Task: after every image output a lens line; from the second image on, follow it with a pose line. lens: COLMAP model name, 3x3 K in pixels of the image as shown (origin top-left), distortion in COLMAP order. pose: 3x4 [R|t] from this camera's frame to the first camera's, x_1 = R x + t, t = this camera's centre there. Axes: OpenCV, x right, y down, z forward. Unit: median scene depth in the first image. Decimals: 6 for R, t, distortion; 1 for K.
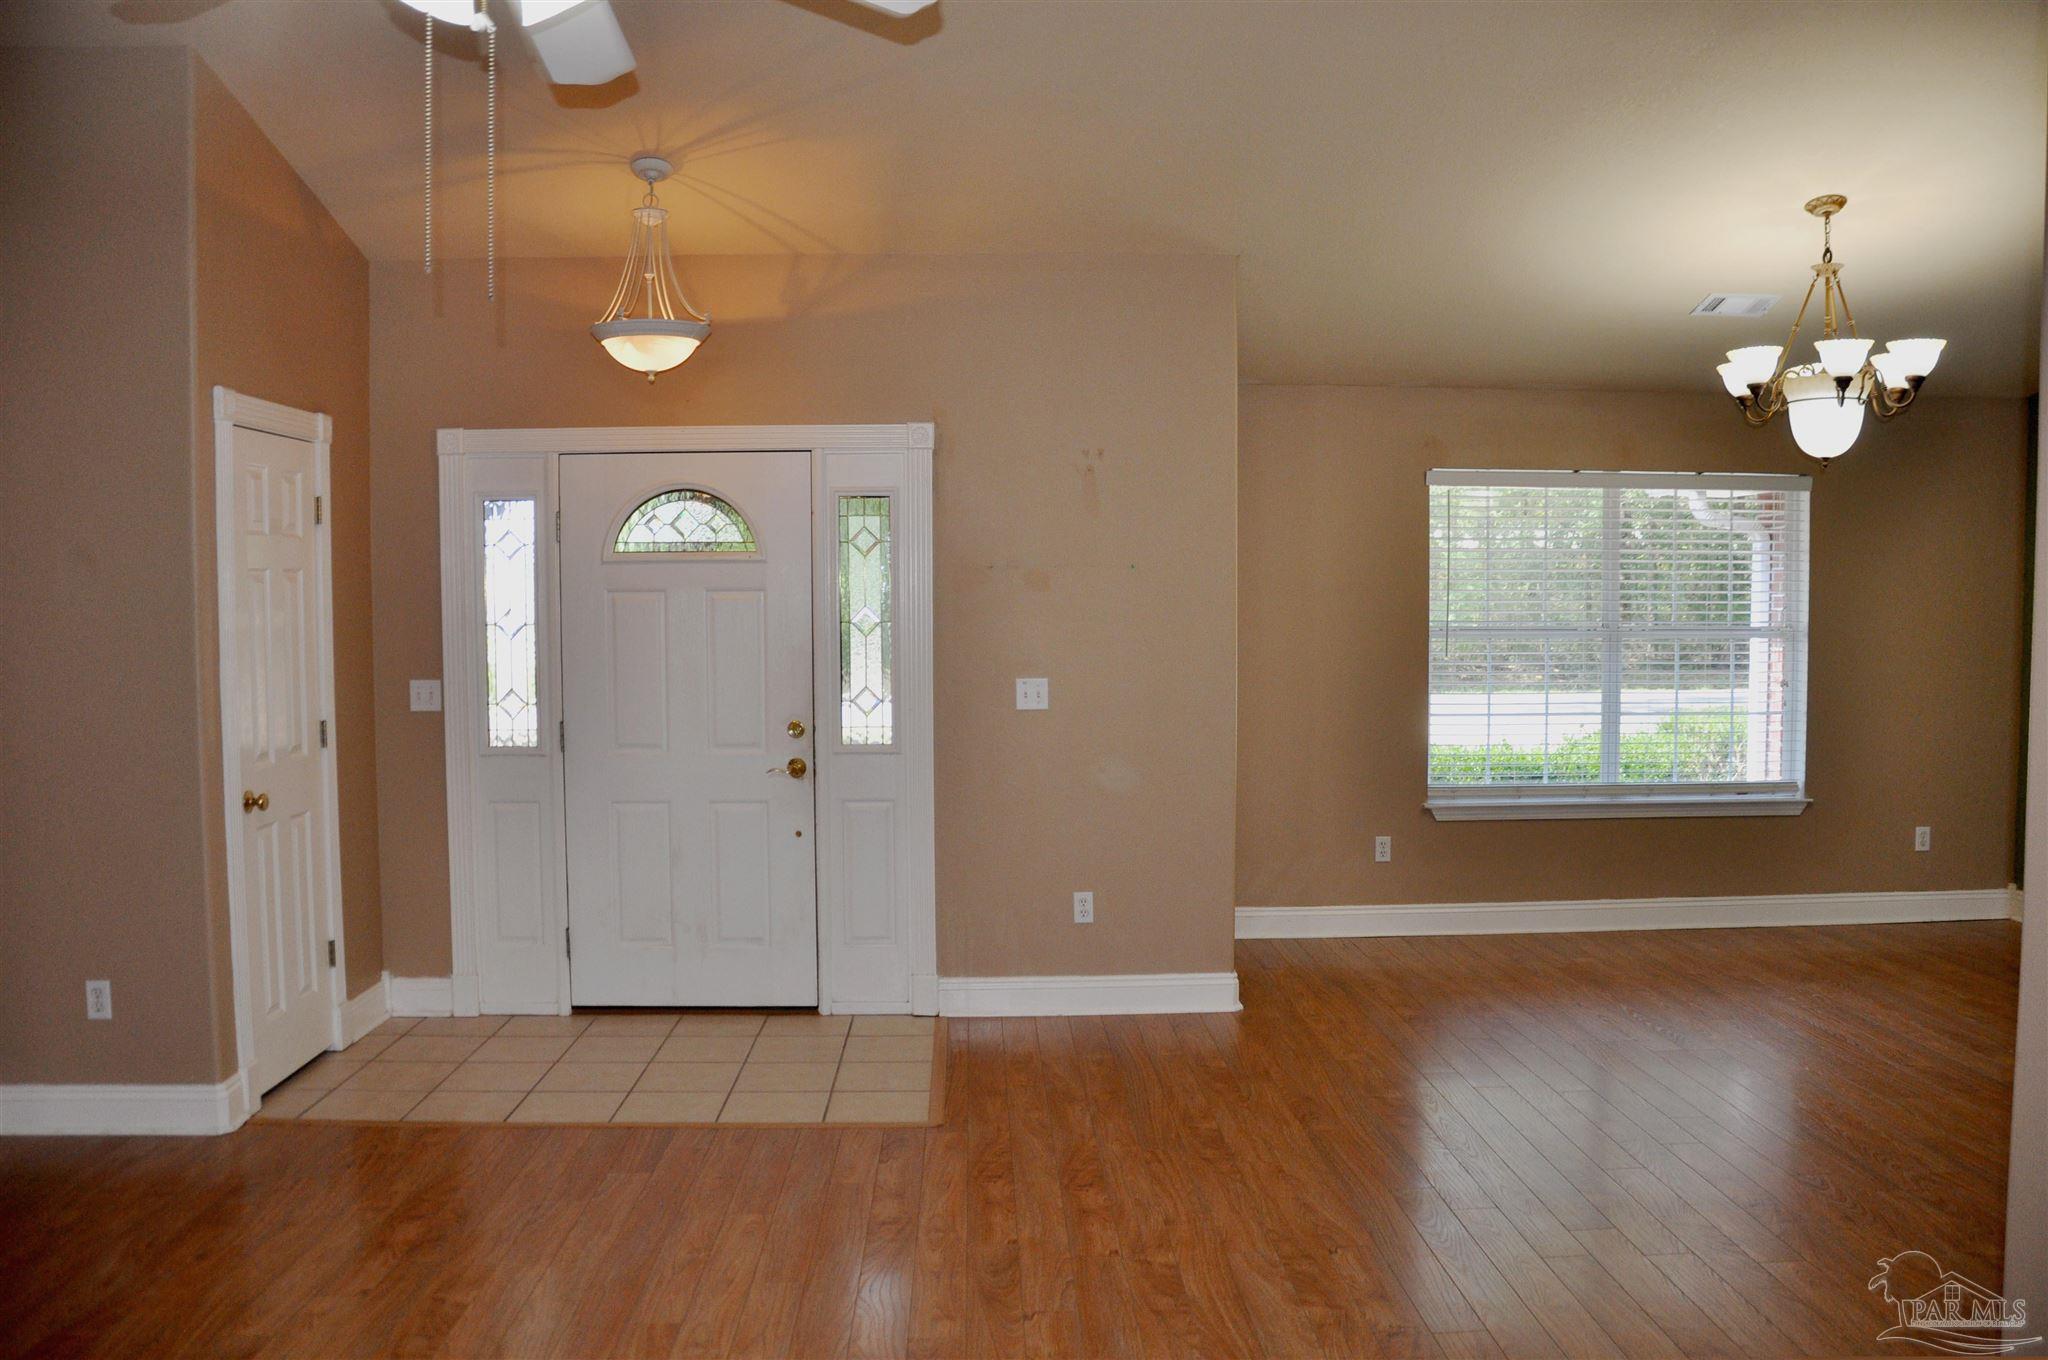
lens RADIAL K [[1592.1, 0, 1026.5], [0, 1592.1, 688.9], [0, 0, 1]] dist [-0.169624, 0.128161]
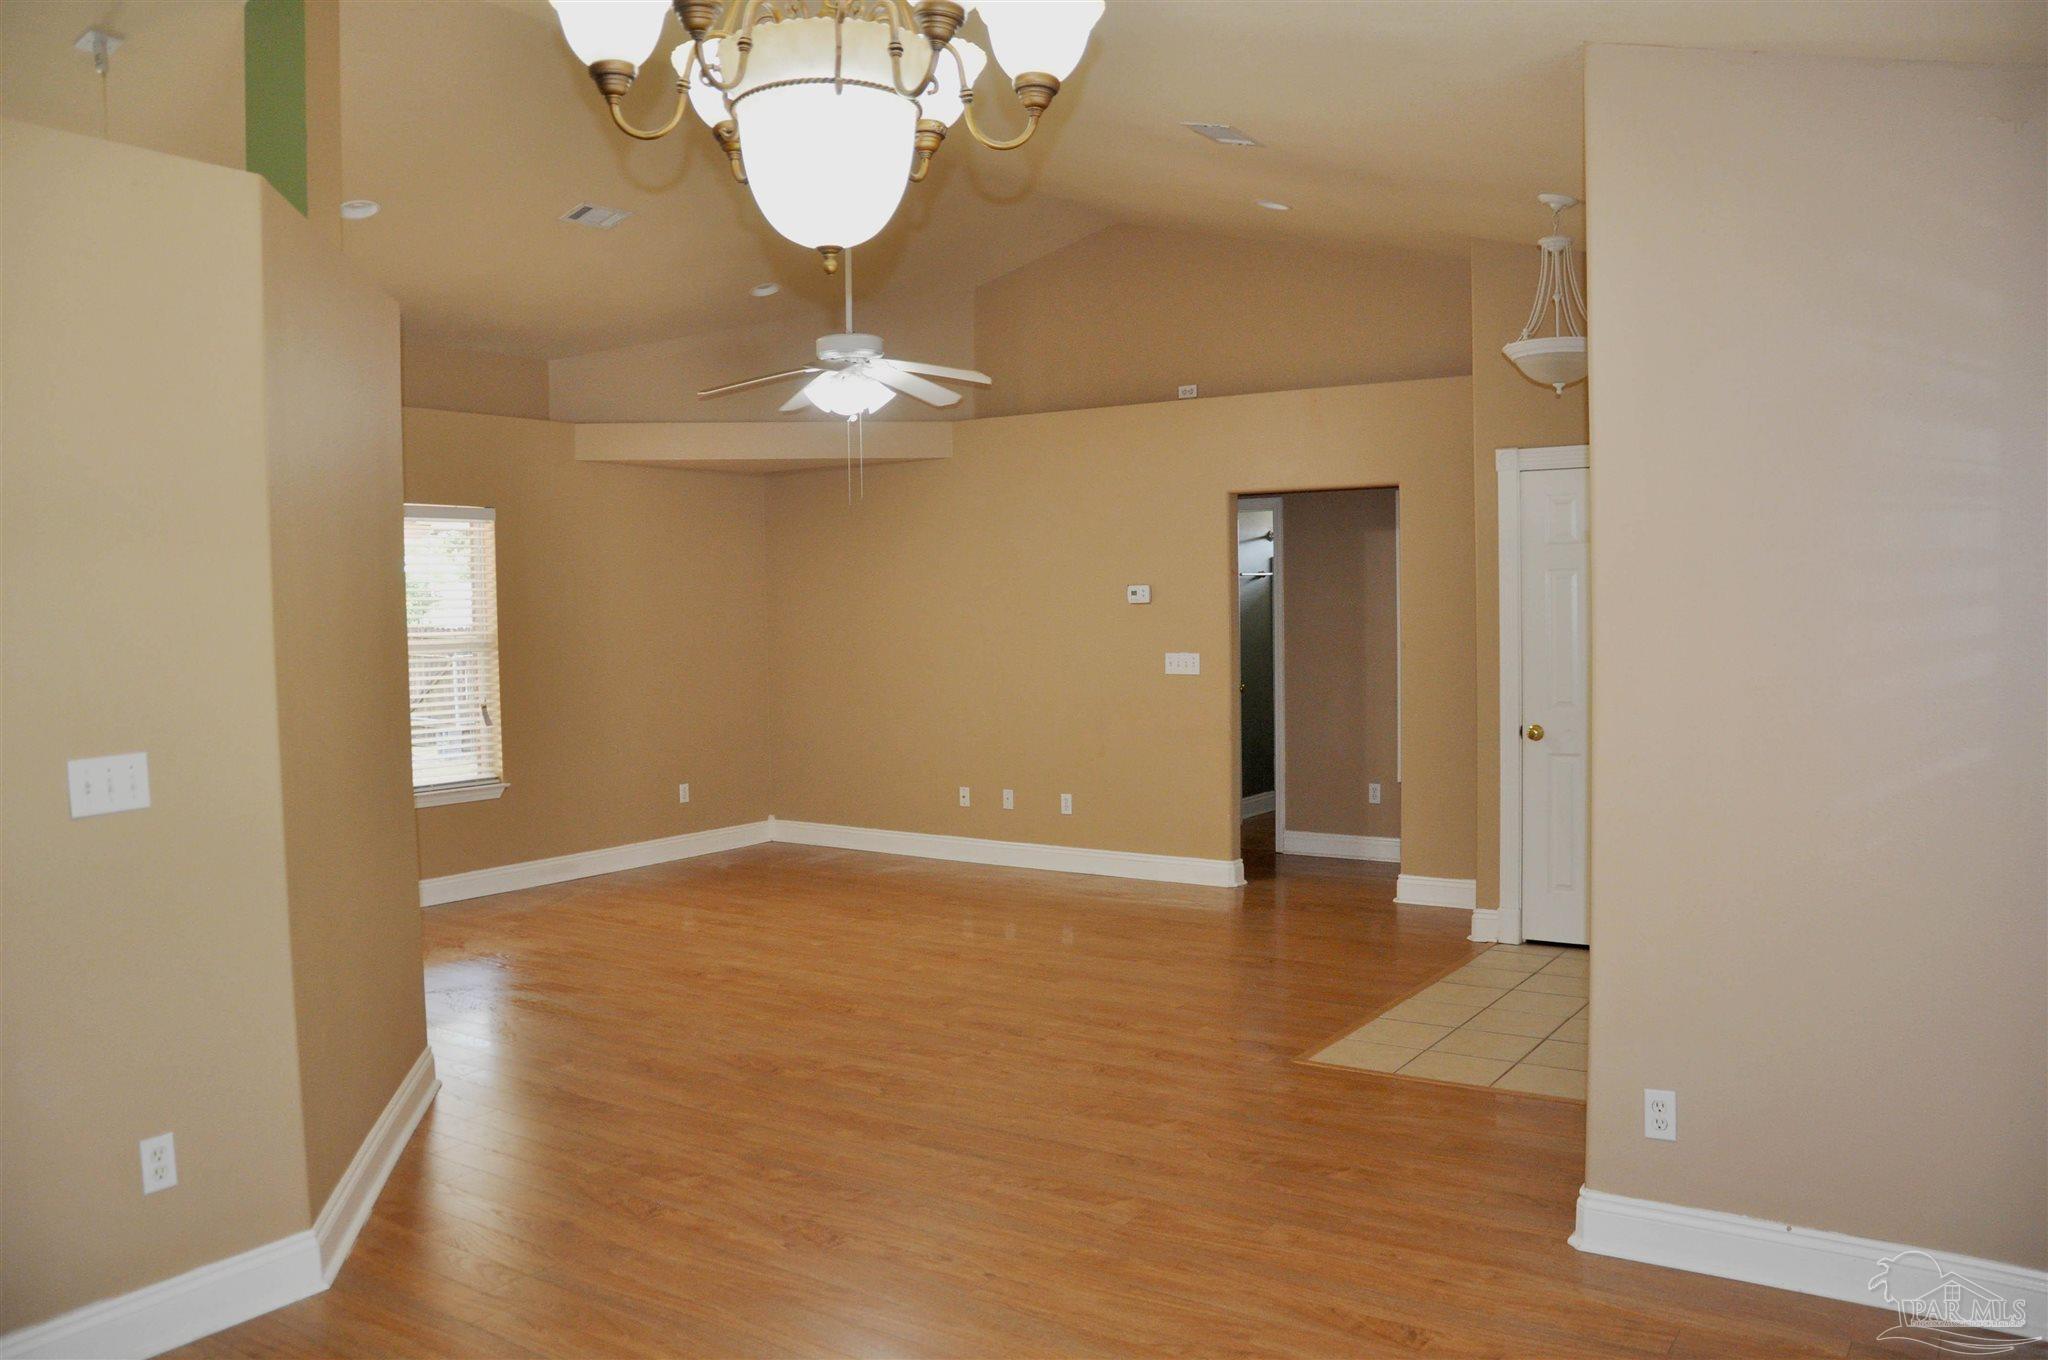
lens RADIAL K [[1592.1, 0, 1026.5], [0, 1592.1, 688.9], [0, 0, 1]] dist [-0.169624, 0.128161]
pose [[-0.591396, 0.057651, -0.804318, 0.763967], [-0.028445, 0.995329, 0.092257, -0.071596], [0.805879, 0.077439, -0.586994, 1.192070]]
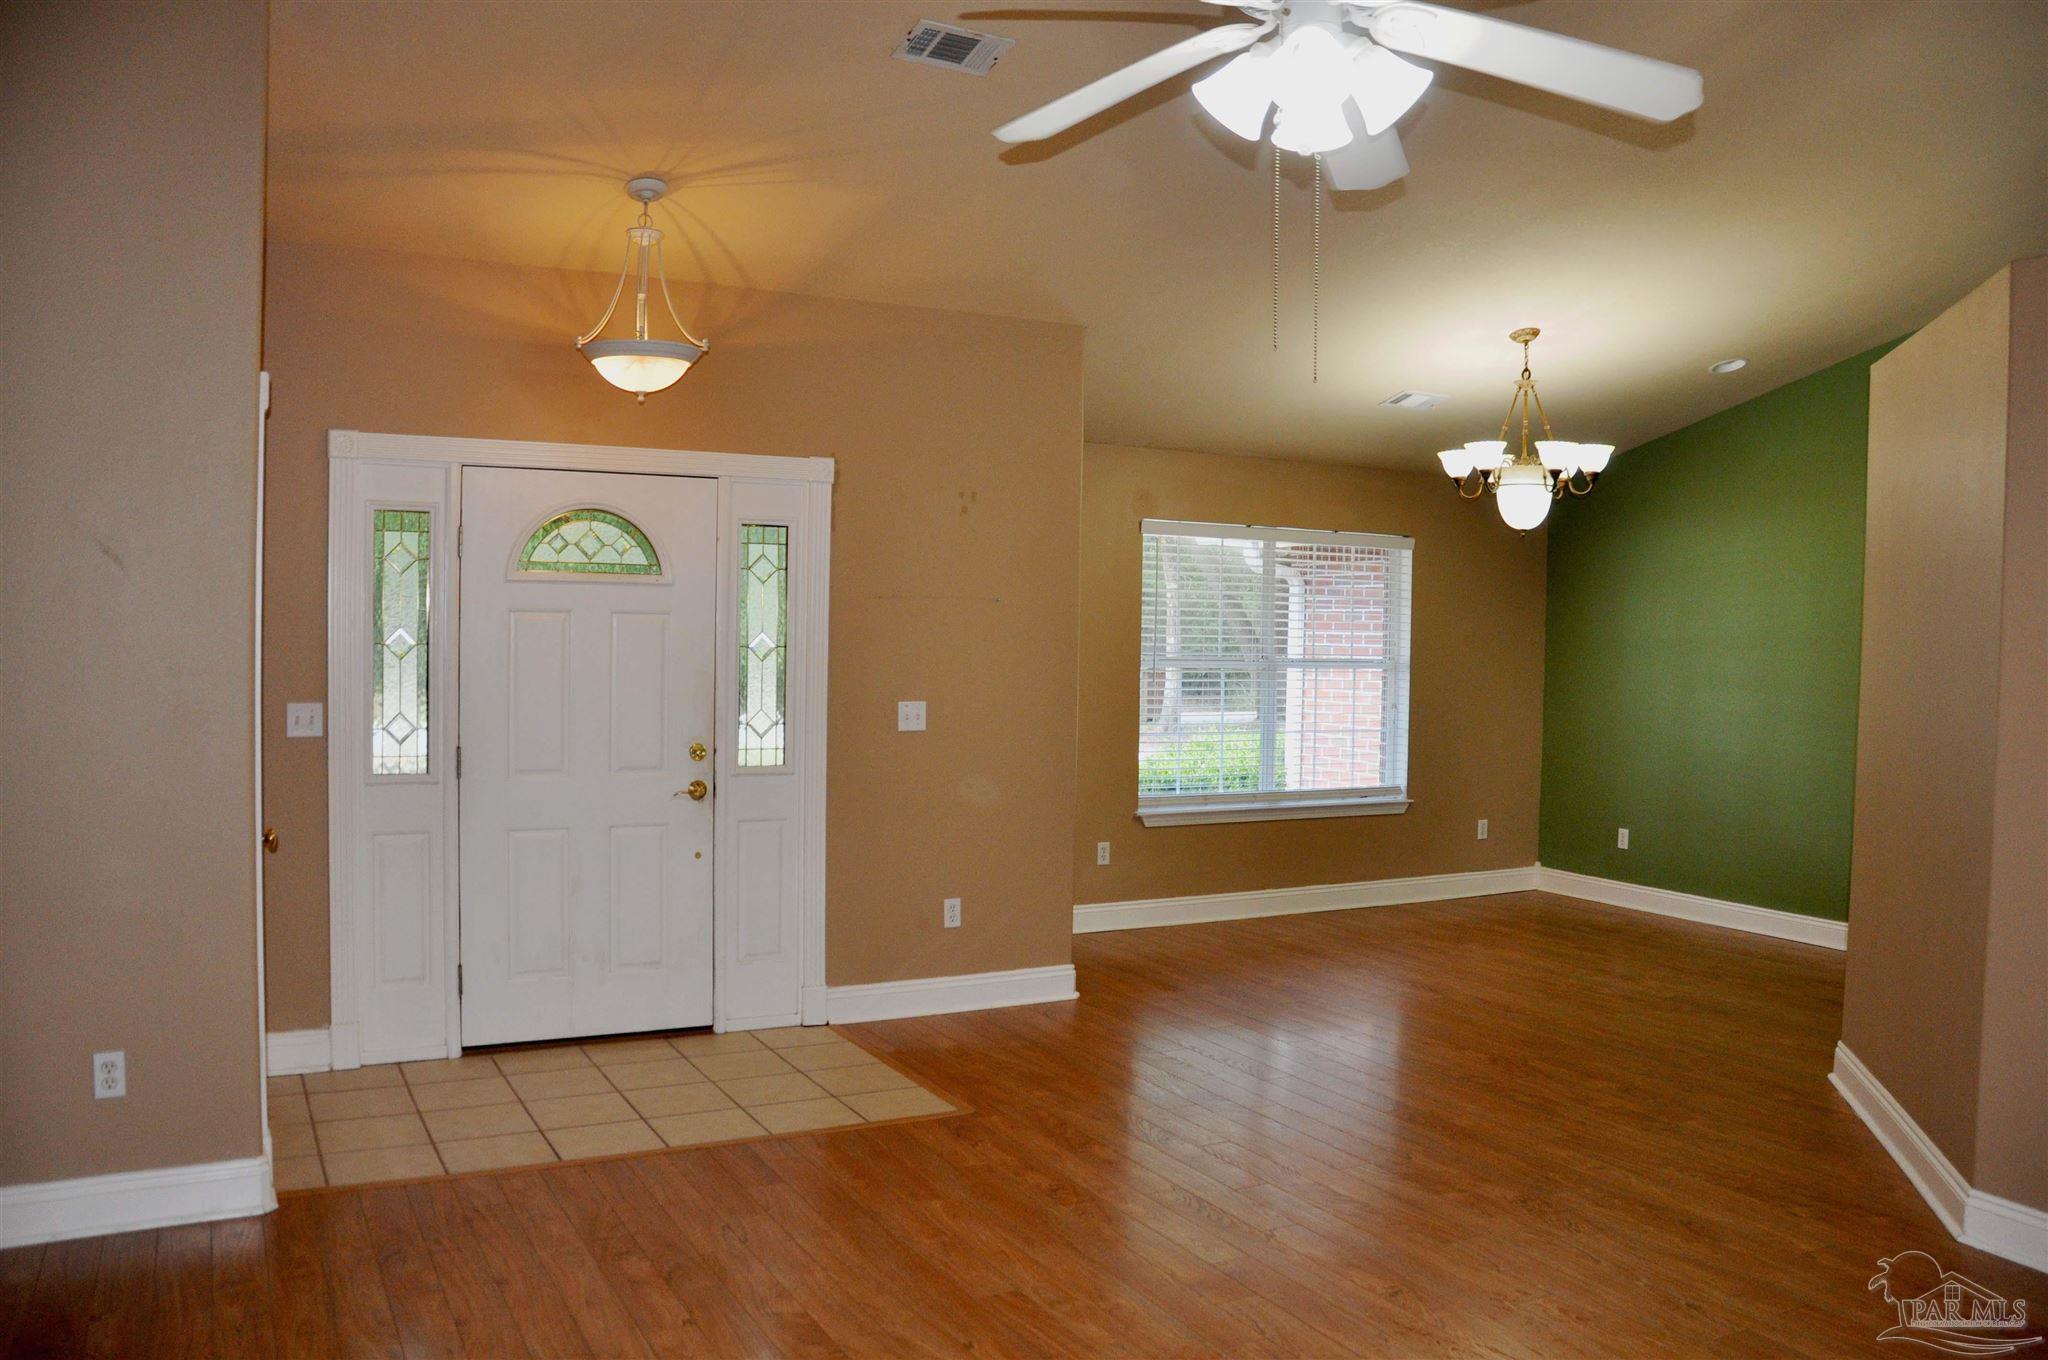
lens RADIAL K [[1592.1, 0, 1026.5], [0, 1592.1, 688.9], [0, 0, 1]] dist [-0.169624, 0.128161]
pose [[0.897876, 0.003229, 0.440237, -0.402064], [0.004440, 0.999856, -0.016388, 0.002737], [-0.440226, 0.016669, 0.897732, 0.002462]]
